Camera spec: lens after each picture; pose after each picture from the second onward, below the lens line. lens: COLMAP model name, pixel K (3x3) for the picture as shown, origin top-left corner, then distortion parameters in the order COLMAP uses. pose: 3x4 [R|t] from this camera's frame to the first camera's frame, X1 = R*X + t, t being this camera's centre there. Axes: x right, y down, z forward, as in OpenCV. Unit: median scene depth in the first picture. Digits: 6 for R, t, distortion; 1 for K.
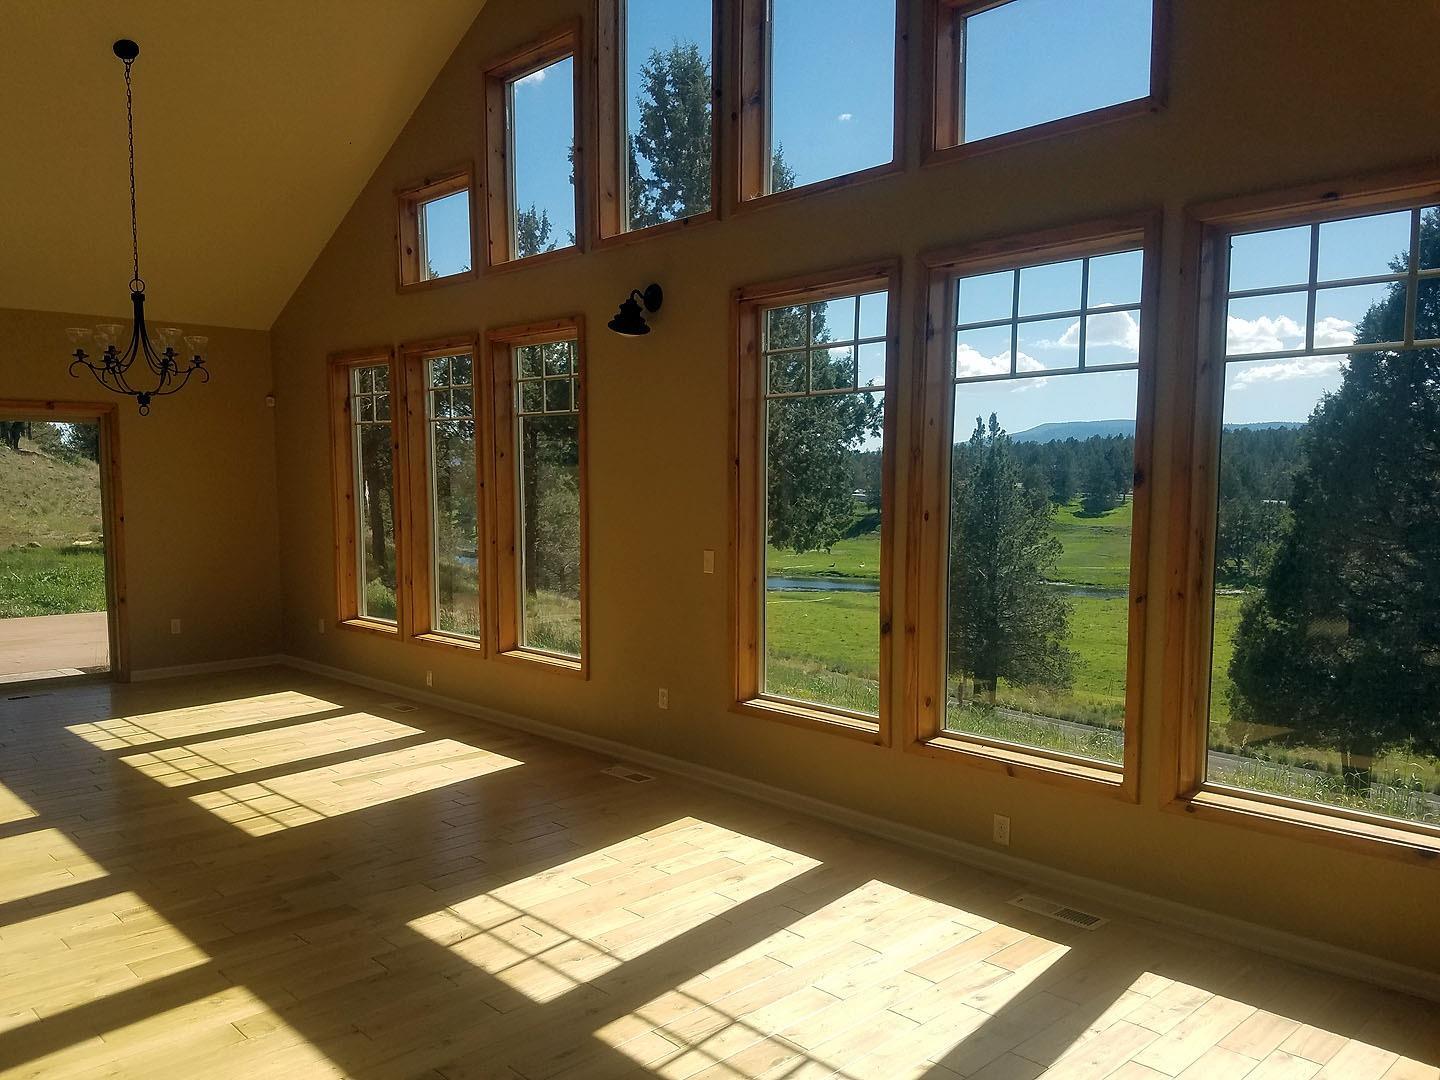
lens RADIAL K [[1090.0, 0, 720.0], [0, 1090.0, 540.0], [0, 0, 1]] dist [0.006412, -0.145161]
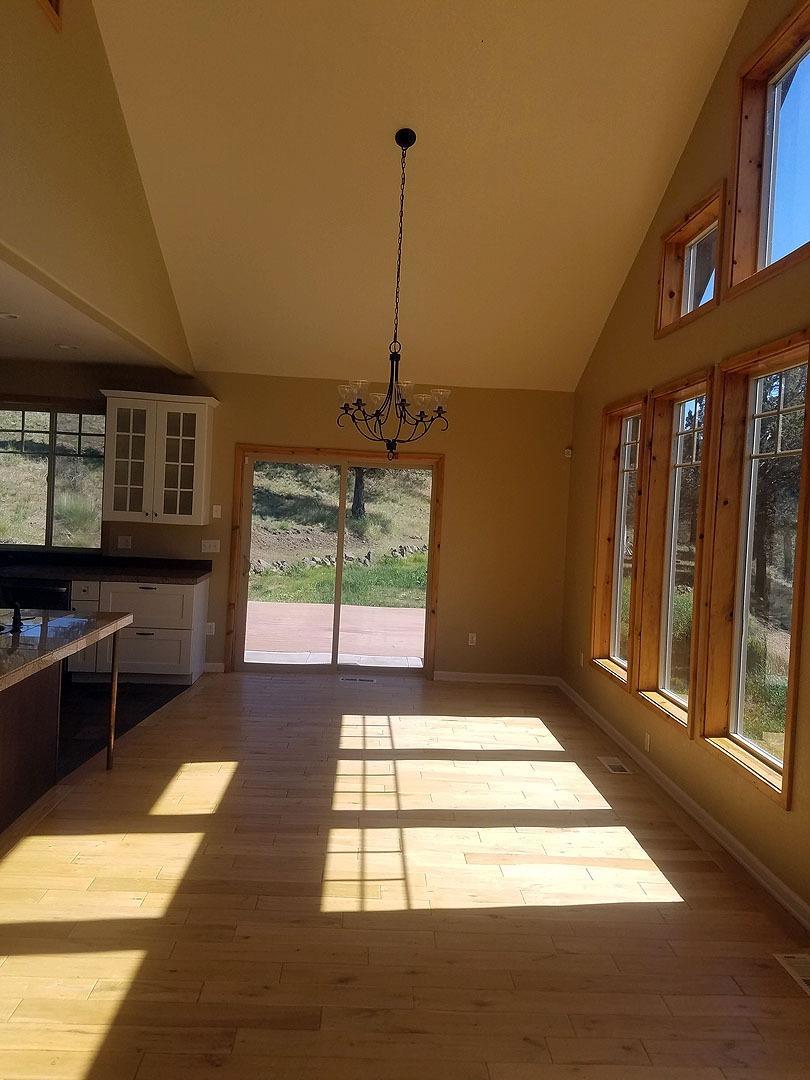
lens RADIAL K [[795.0, 0, 402.2], [0, 795.0, 511.1], [0, 0, 1]] dist [0.116722, -0.177719]
pose [[0.727369, 0.031884, -0.685506, 0.050680], [-0.080234, 0.996020, -0.038808, -0.026866], [0.681540, 0.083229, 0.727032, 0.367339]]
